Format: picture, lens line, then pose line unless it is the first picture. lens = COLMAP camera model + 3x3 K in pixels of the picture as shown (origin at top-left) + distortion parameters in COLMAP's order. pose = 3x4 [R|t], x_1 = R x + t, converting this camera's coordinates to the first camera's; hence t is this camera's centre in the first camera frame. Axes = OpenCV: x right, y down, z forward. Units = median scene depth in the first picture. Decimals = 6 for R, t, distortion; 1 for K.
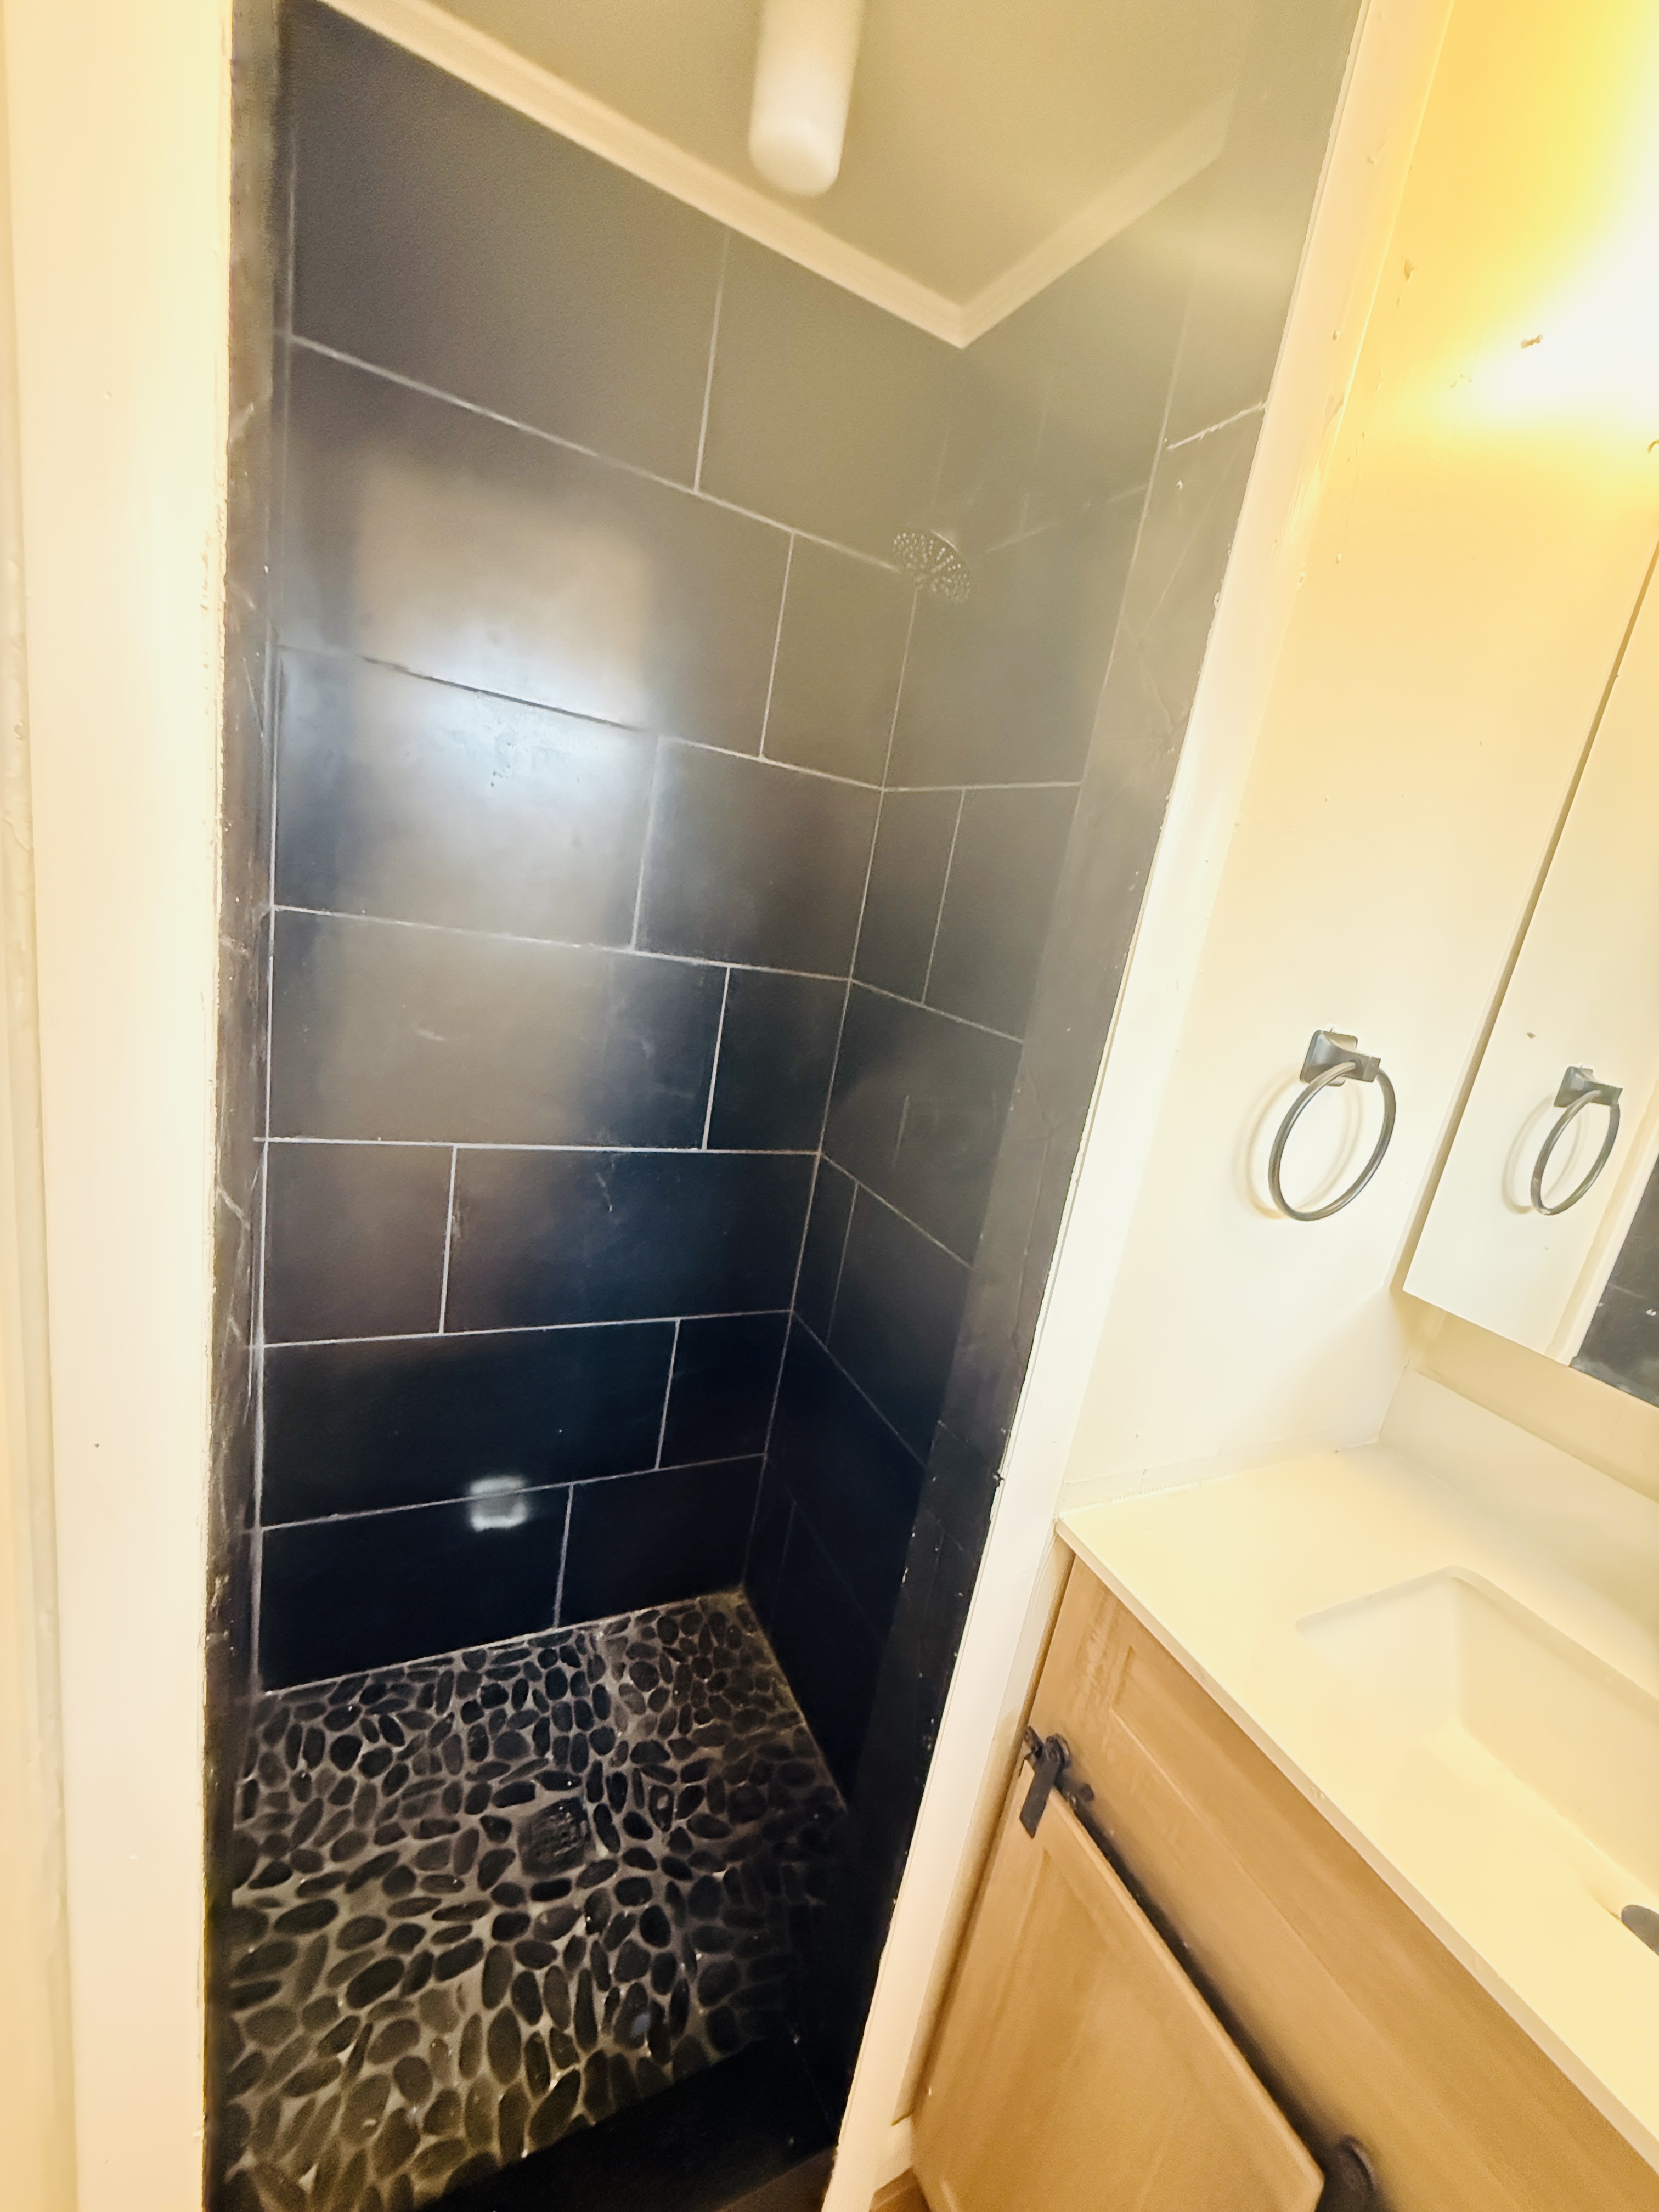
lens RADIAL K [[884.9, 0, 832.4], [0, 884.9, 1106.7], [0, 0, 1]] dist [0.000609, -0.000179]
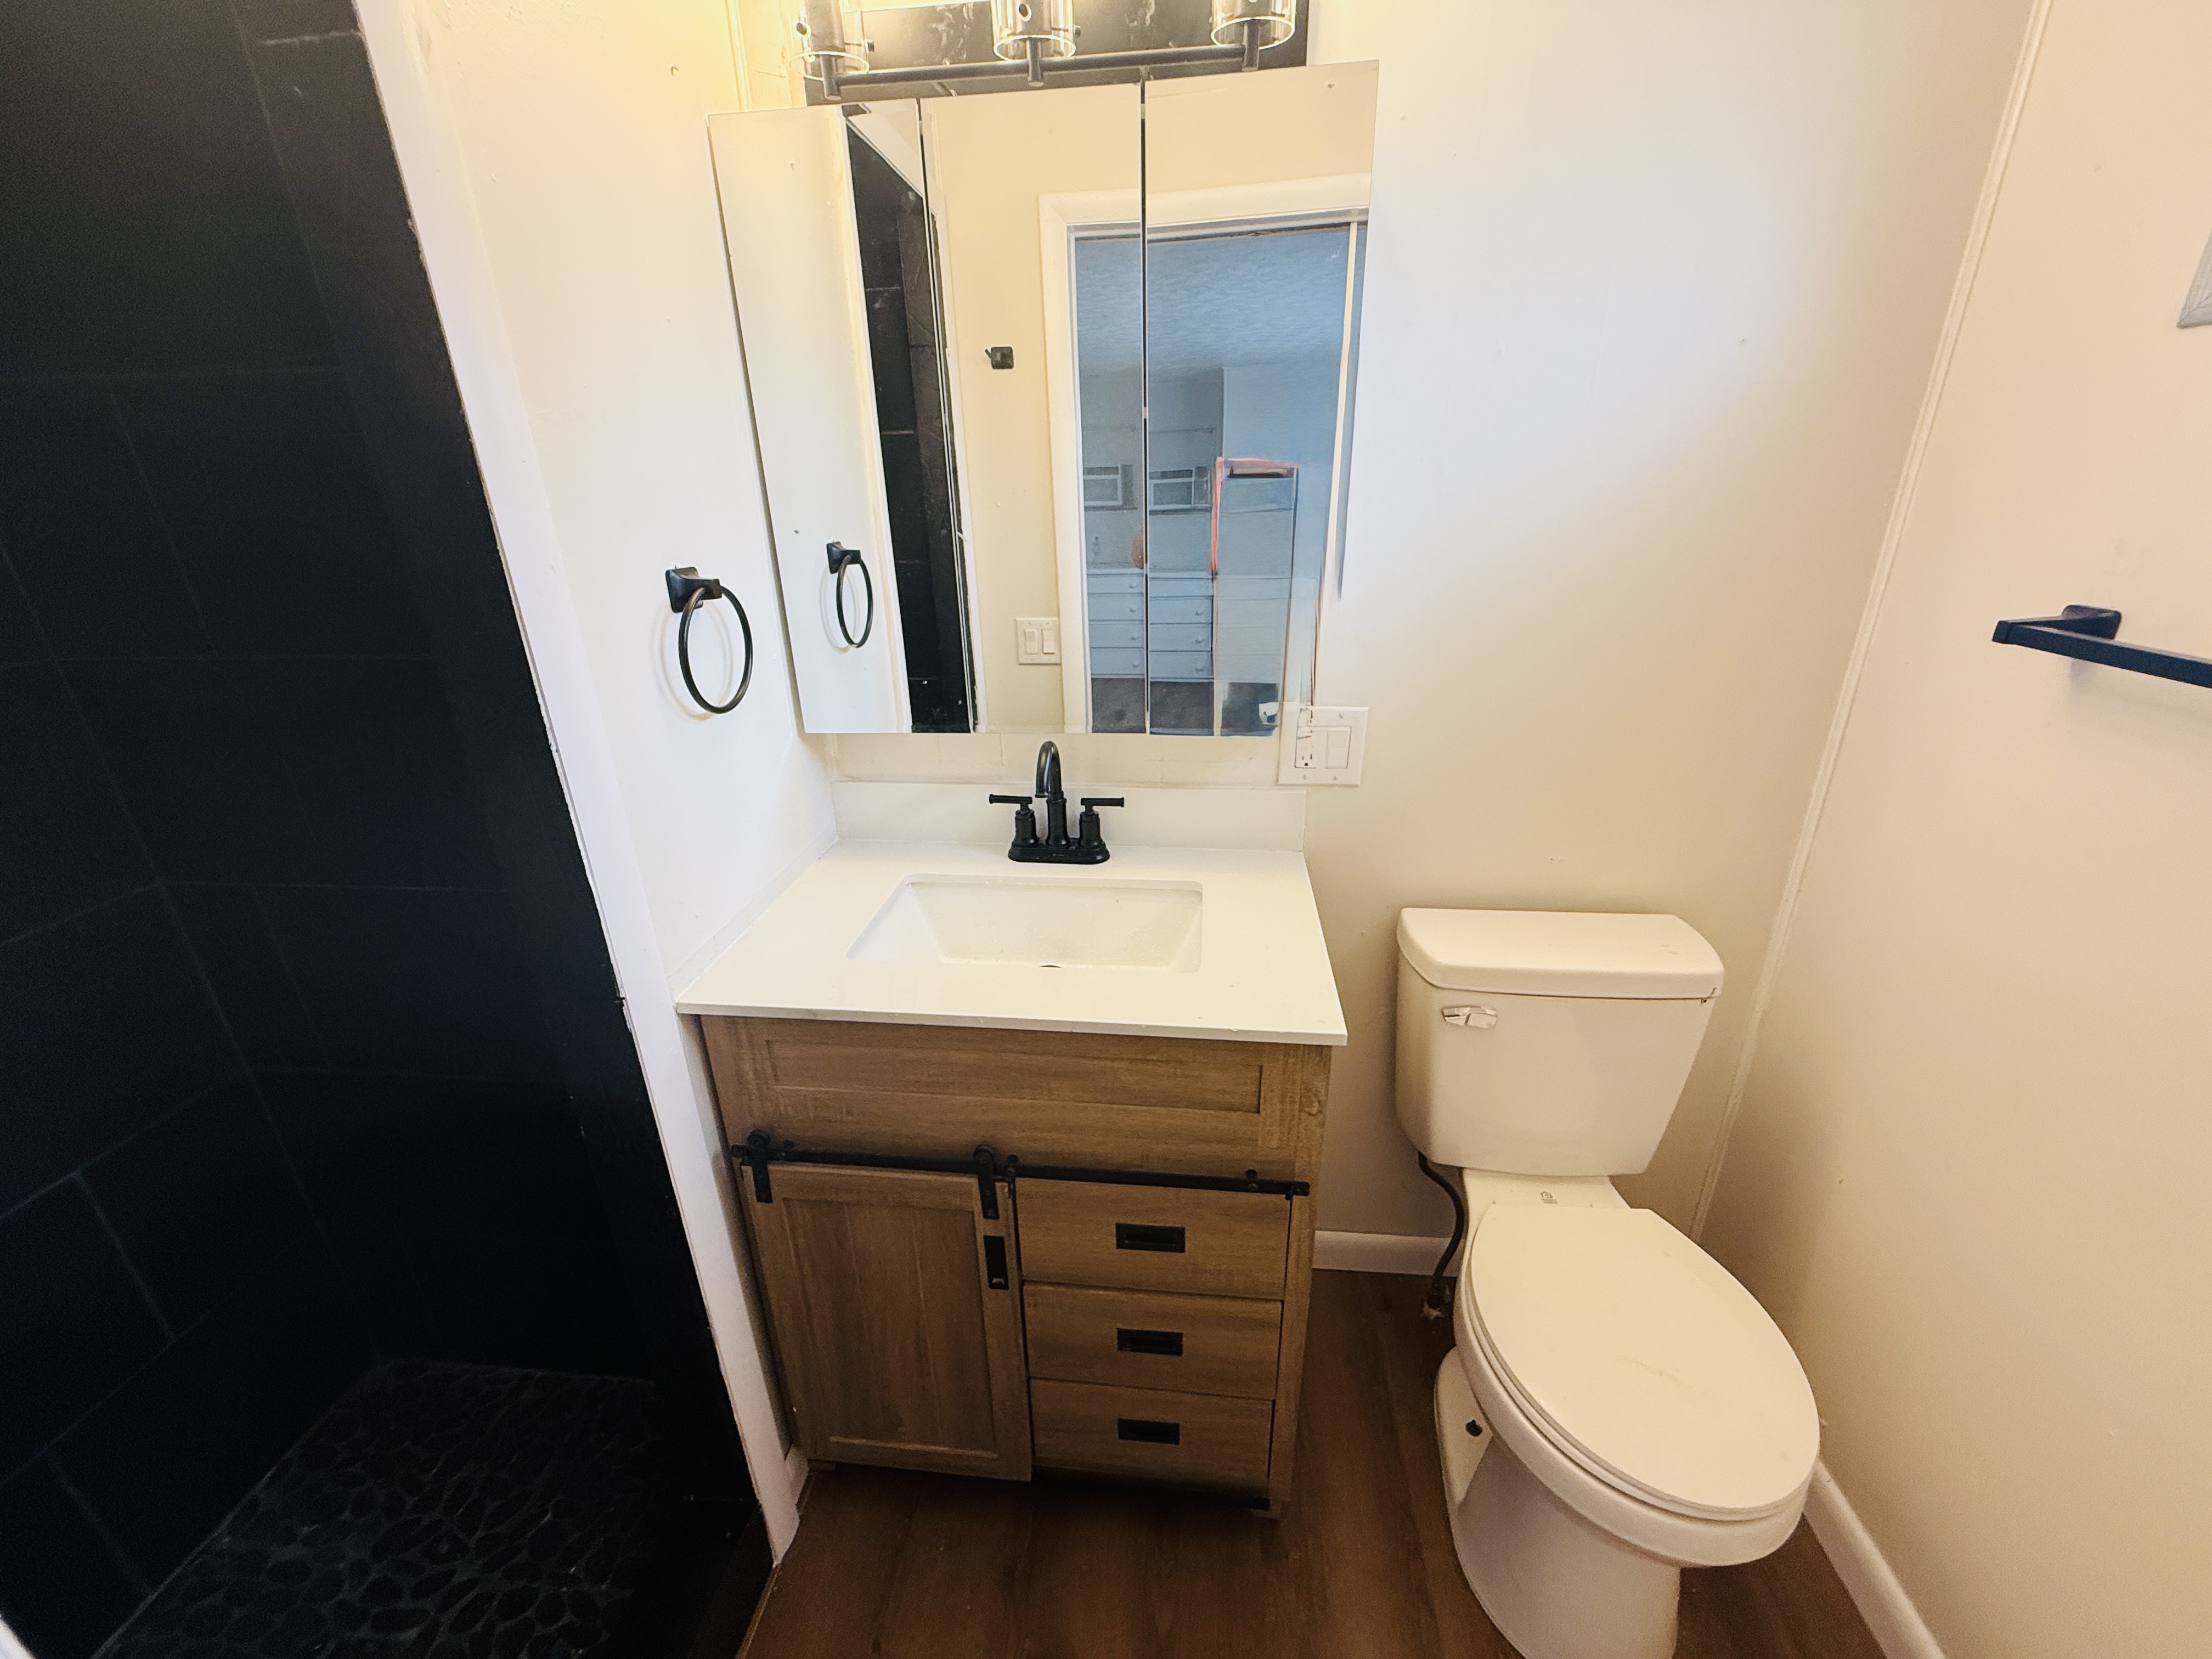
lens RADIAL K [[884.9, 0, 1106.0], [0, 884.9, 827.6], [0, 0, 1]] dist [0.000609, -0.000179]
pose [[0.529551, -0.476277, 0.701951, -0.187681], [0.313096, 0.878814, 0.360080, -0.019932], [-0.788382, 0.029097, 0.614497, -0.273151]]
